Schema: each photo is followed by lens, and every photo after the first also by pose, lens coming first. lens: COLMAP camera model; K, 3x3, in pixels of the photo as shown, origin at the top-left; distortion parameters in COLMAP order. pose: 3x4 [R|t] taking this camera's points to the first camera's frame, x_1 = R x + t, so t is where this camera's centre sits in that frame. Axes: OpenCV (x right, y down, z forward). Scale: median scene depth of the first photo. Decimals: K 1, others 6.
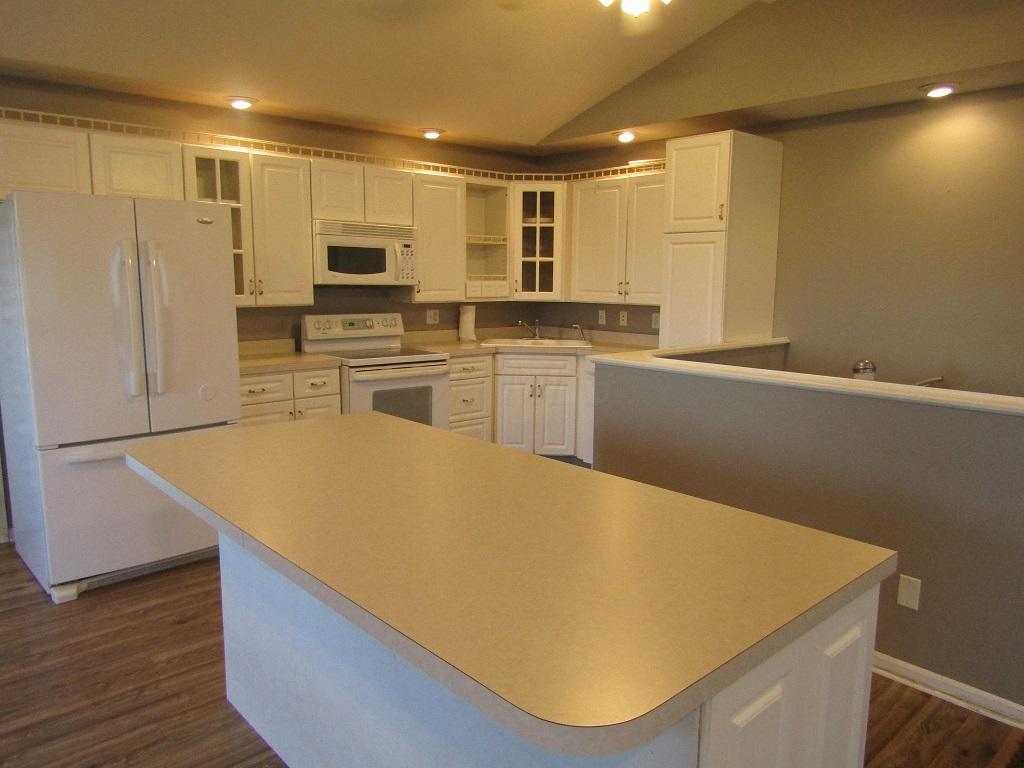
lens RADIAL K [[729.1, 0, 511.1], [0, 729.1, 382.7], [0, 0, 1]] dist [-0.003867, -0.006928]
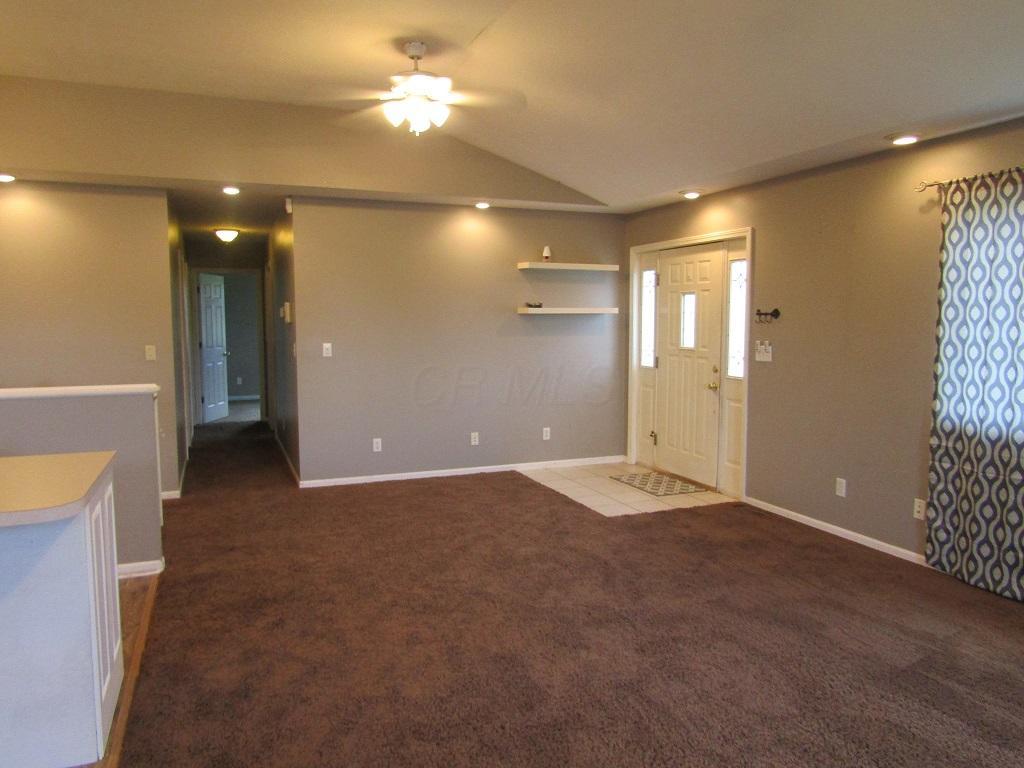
lens RADIAL K [[729.1, 0, 515.0], [0, 729.1, 386.1], [0, 0, 1]] dist [-0.003867, -0.006928]
pose [[0.343137, -0.096531, 0.934312, -0.263352], [0.143355, 0.988434, 0.049474, 0.031630], [-0.928281, 0.116962, 0.353007, -0.209178]]
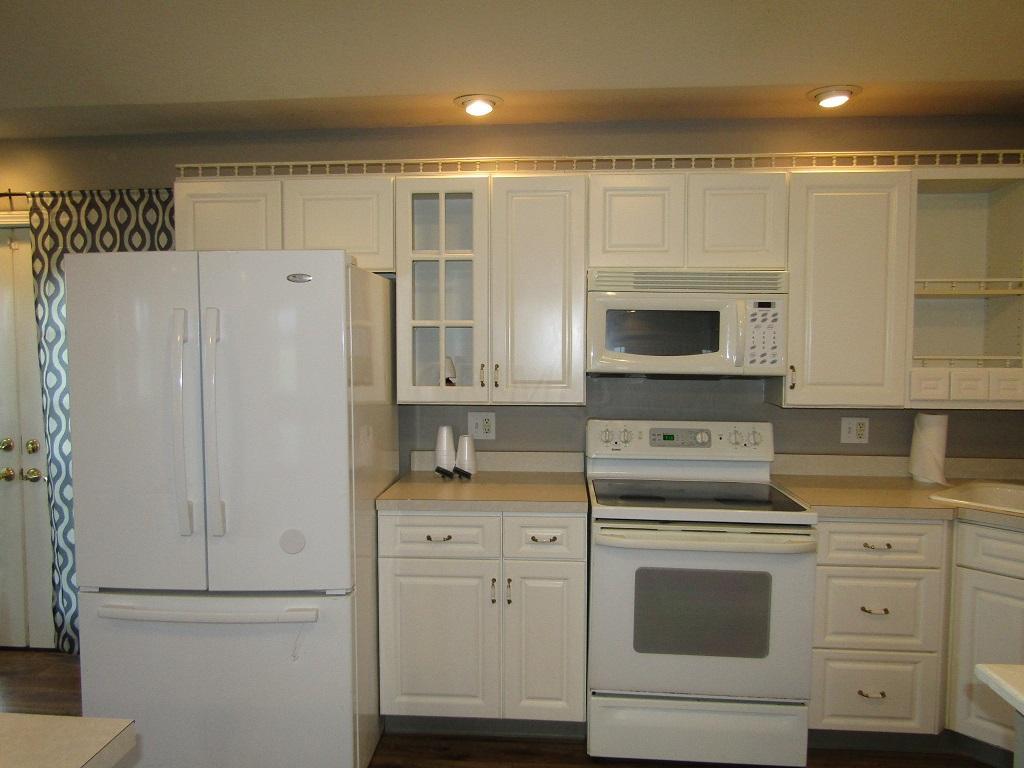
lens RADIAL K [[729.1, 0, 514.9], [0, 729.1, 385.4], [0, 0, 1]] dist [-0.003867, -0.006928]
pose [[0.689672, 0.032256, -0.723404, 0.122501], [-0.101533, 0.993446, -0.052502, -0.075330], [0.716969, 0.109659, 0.688426, 0.469600]]
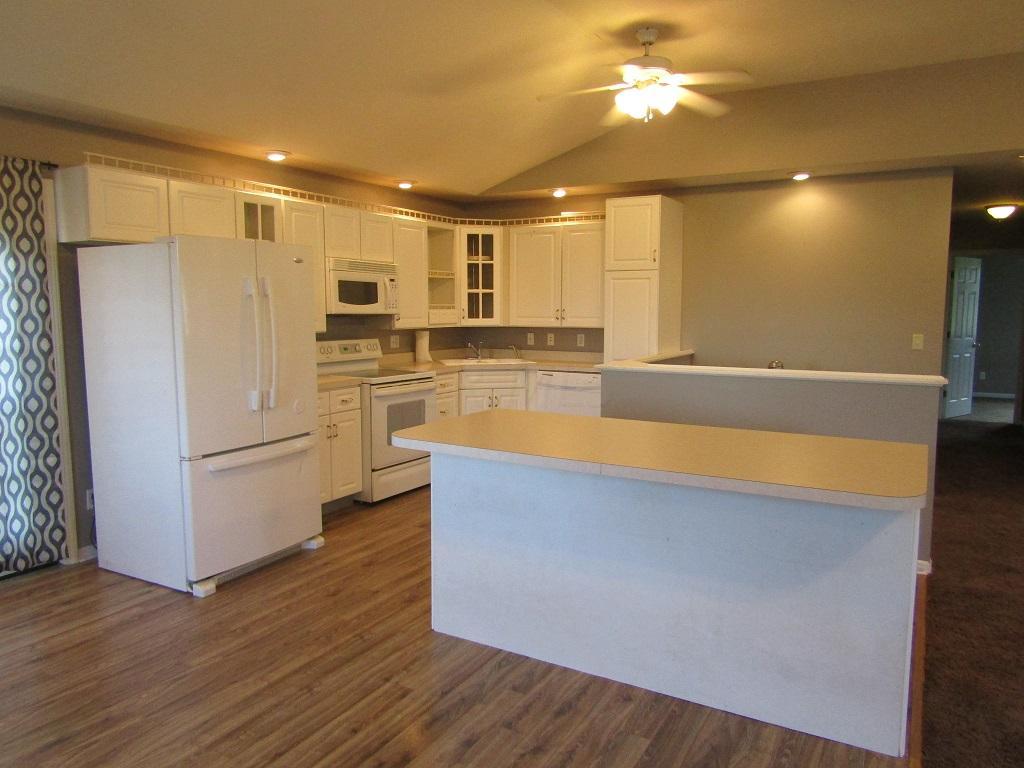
lens RADIAL K [[729.1, 0, 507.8], [0, 729.1, 384.2], [0, 0, 1]] dist [-0.003867, -0.006928]
pose [[0.953143, -0.040187, 0.299837, -0.307105], [0.051348, 0.998247, -0.029433, 0.019667], [-0.298129, 0.043450, 0.953536, -0.142235]]
